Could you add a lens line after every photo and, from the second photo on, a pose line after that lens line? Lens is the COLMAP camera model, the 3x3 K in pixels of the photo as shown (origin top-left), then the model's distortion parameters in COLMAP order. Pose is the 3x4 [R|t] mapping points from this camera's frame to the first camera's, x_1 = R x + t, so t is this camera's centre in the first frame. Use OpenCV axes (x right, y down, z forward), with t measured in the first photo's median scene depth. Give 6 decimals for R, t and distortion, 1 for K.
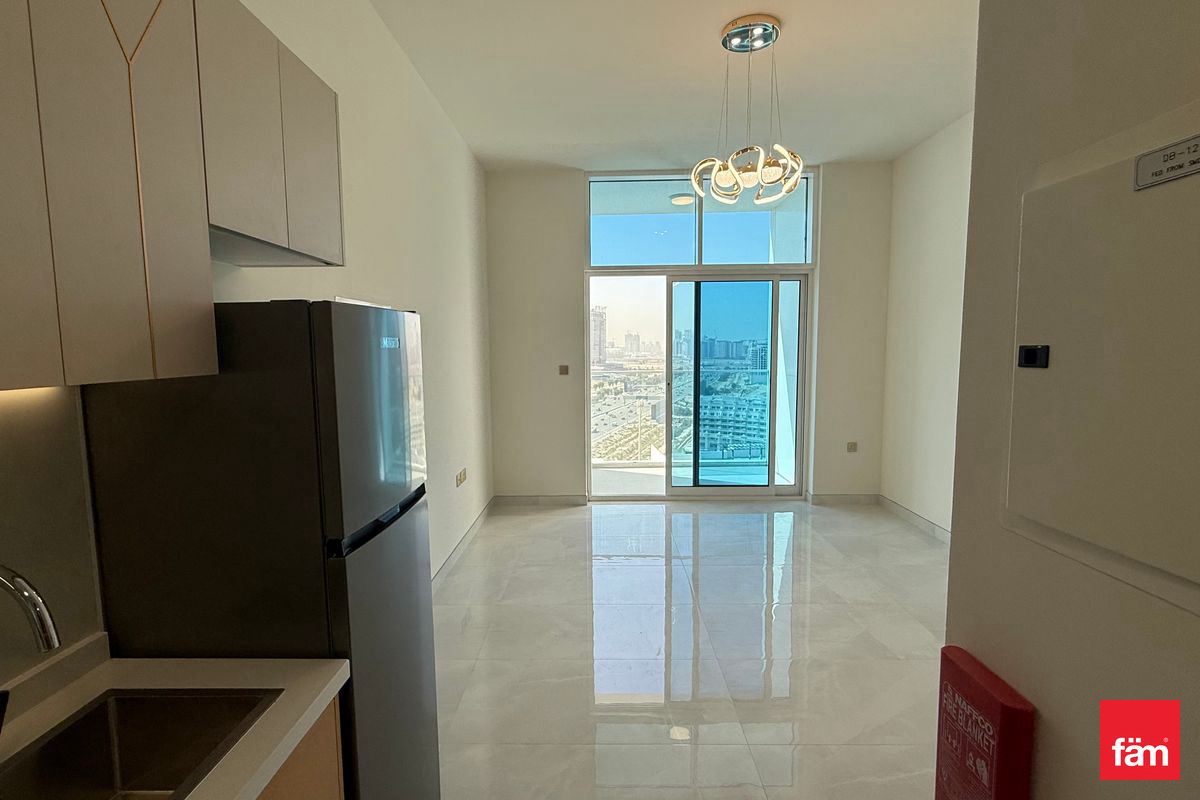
lens RADIAL K [[567.0, 0, 600.0], [0, 567.0, 400.0], [0, 0, 1]] dist [0.001871, -0.000007]
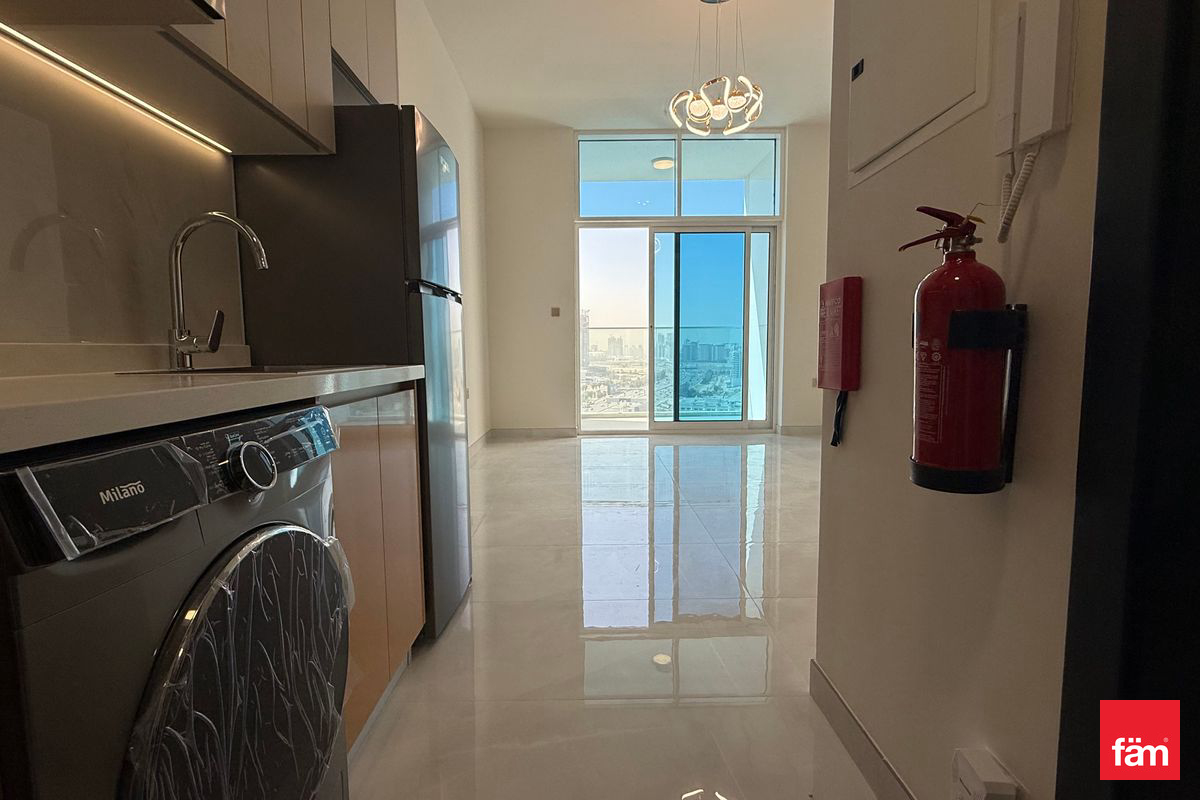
lens RADIAL K [[567.0, 0, 600.0], [0, 567.0, 400.0], [0, 0, 1]] dist [0.001871, -0.000007]
pose [[0.999557, -0.002375, 0.029674, -0.010679], [0.002591, 0.999970, -0.007240, 0.121245], [-0.029656, 0.007314, 0.999533, -0.090699]]
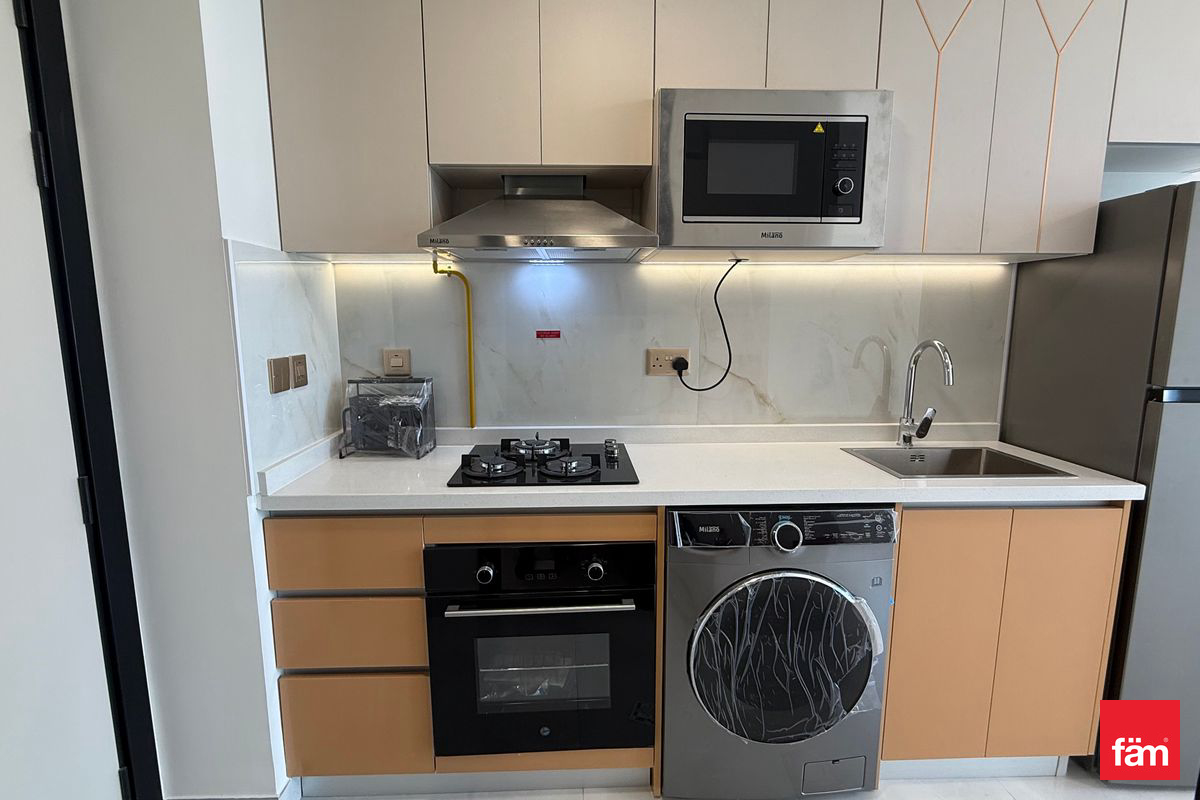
lens RADIAL K [[567.0, 0, 600.0], [0, 567.0, 400.0], [0, 0, 1]] dist [0.001871, -0.000007]
pose [[0.041756, 0.154630, -0.987090, 0.149263], [-0.094982, 0.984091, 0.150143, 0.044939], [0.994603, 0.087486, 0.055779, -0.053183]]
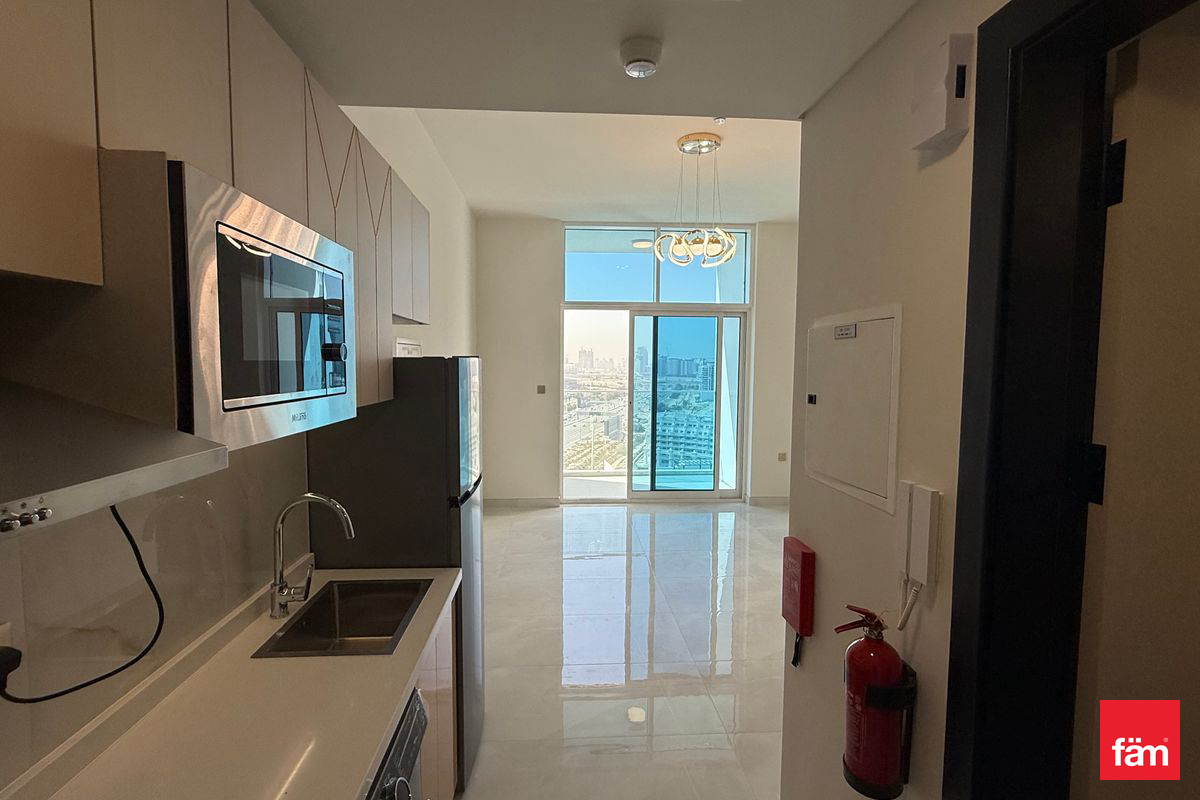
lens RADIAL K [[567.0, 0, 600.0], [0, 567.0, 400.0], [0, 0, 1]] dist [0.001871, -0.000007]
pose [[0.996510, 0.010914, 0.082755, -0.038584], [-0.008591, 0.999560, -0.028378, 0.000038], [-0.083028, 0.027568, 0.996166, -0.160169]]
